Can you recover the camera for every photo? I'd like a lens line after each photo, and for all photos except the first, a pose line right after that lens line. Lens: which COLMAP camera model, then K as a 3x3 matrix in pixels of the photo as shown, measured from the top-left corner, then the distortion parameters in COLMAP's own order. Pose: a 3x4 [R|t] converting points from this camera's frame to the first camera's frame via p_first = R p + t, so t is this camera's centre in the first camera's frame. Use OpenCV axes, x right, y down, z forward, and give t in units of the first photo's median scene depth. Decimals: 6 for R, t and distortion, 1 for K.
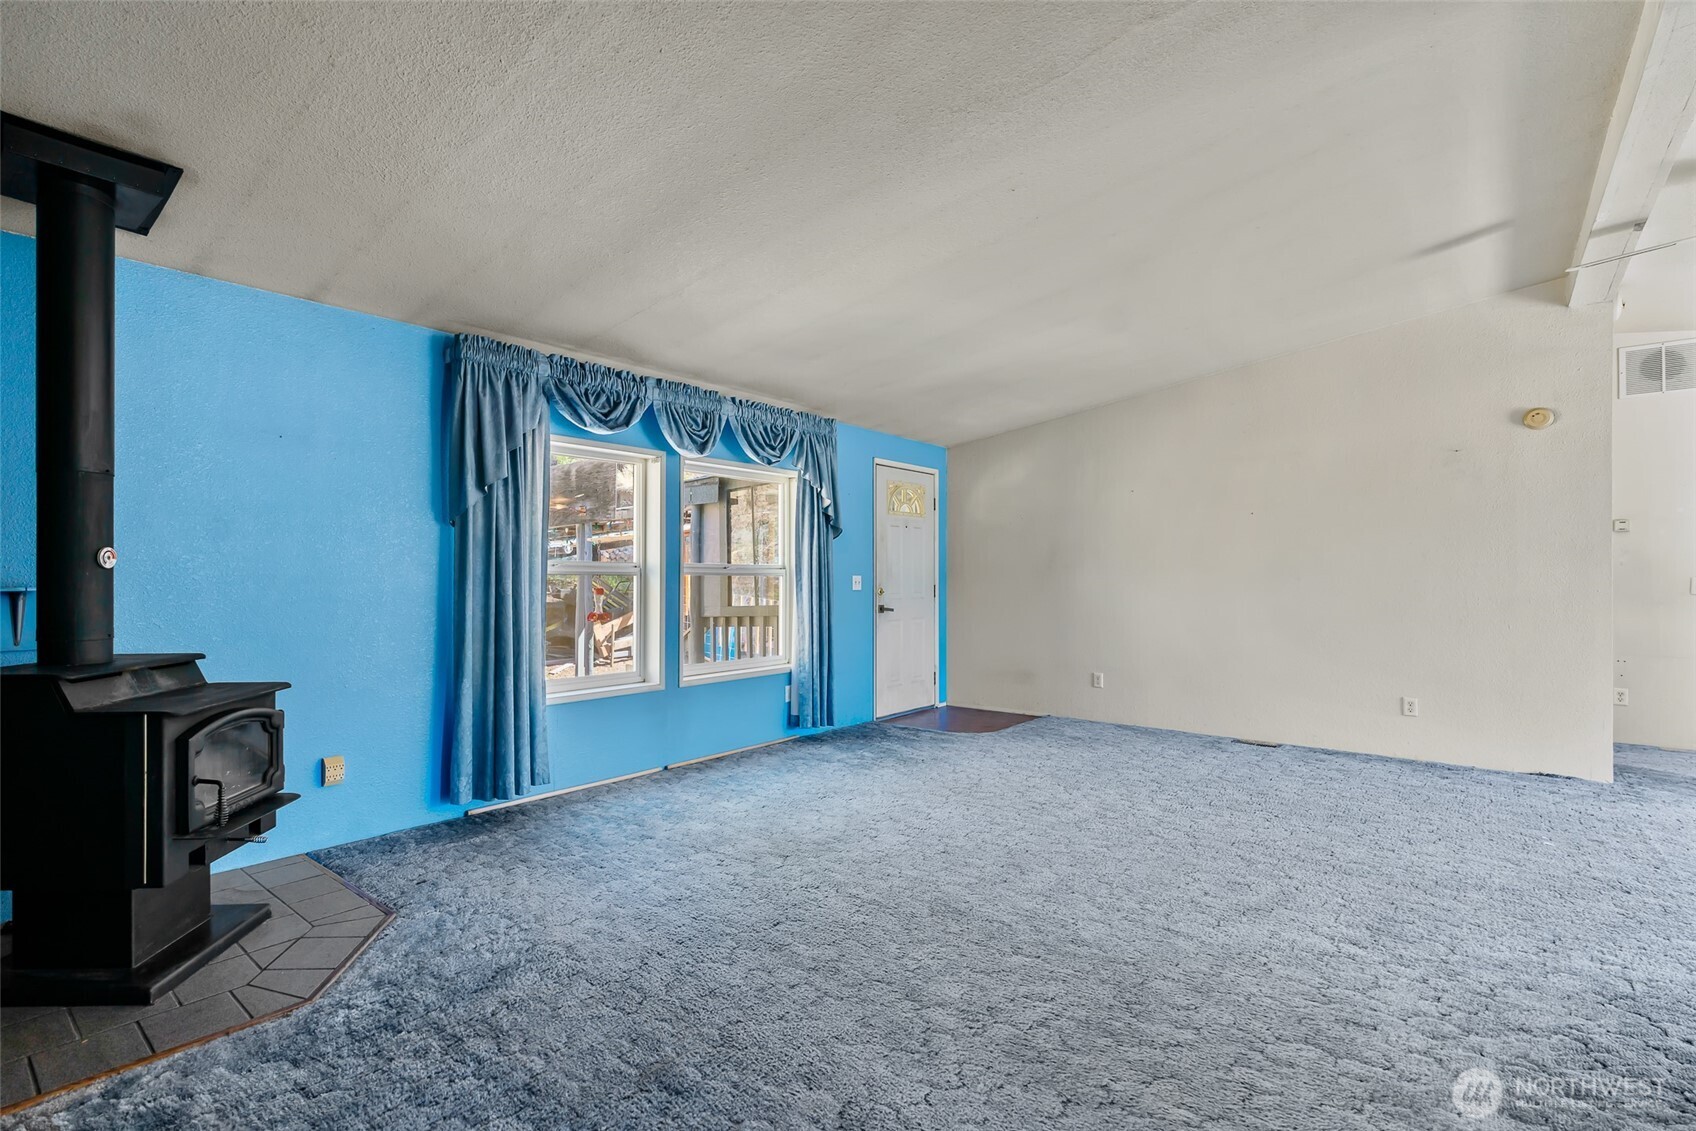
lens RADIAL K [[767.8, 0, 836.0], [0, 767.8, 569.4], [0, 0, 1]] dist [-0.007564, 0.000113]
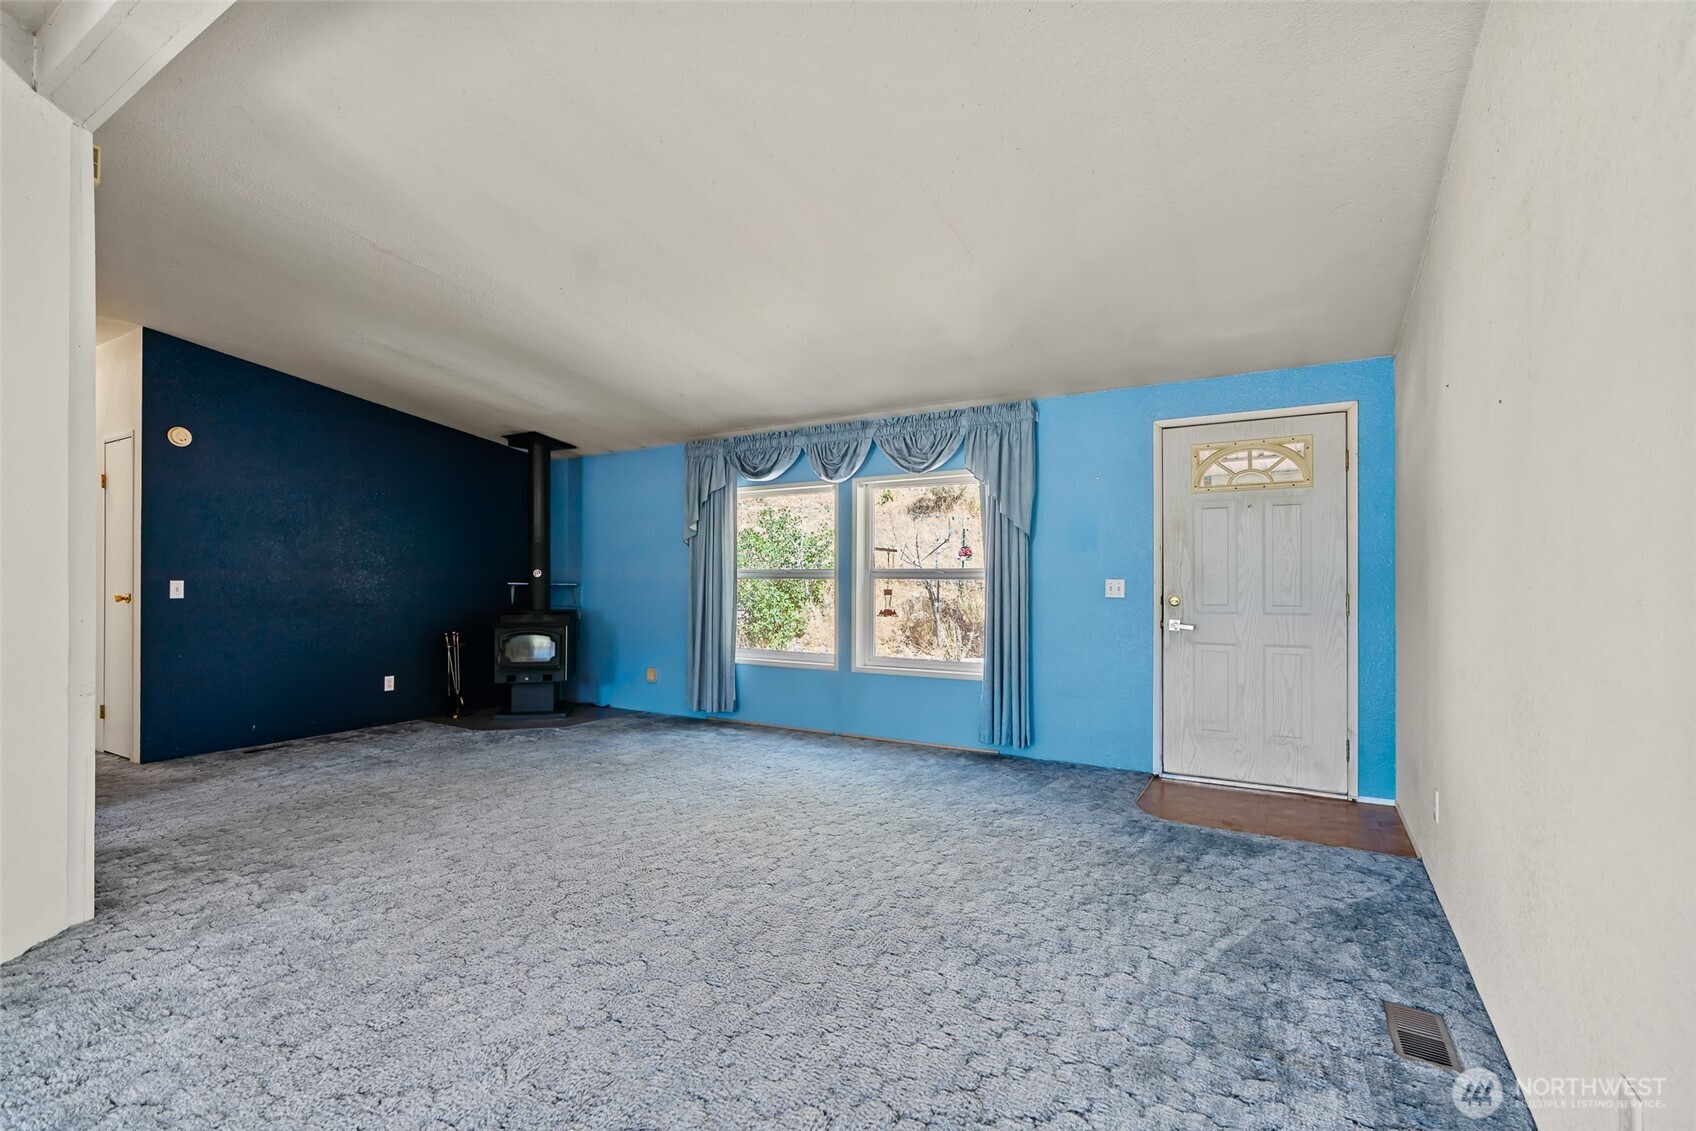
lens RADIAL K [[767.8, 0, 836.0], [0, 767.8, 569.4], [0, 0, 1]] dist [-0.007564, 0.000113]
pose [[0.170833, -0.027889, -0.984905, 0.753742], [-0.001336, 0.999592, -0.028537, 0.020781], [0.985299, 0.006191, 0.170726, 0.588660]]
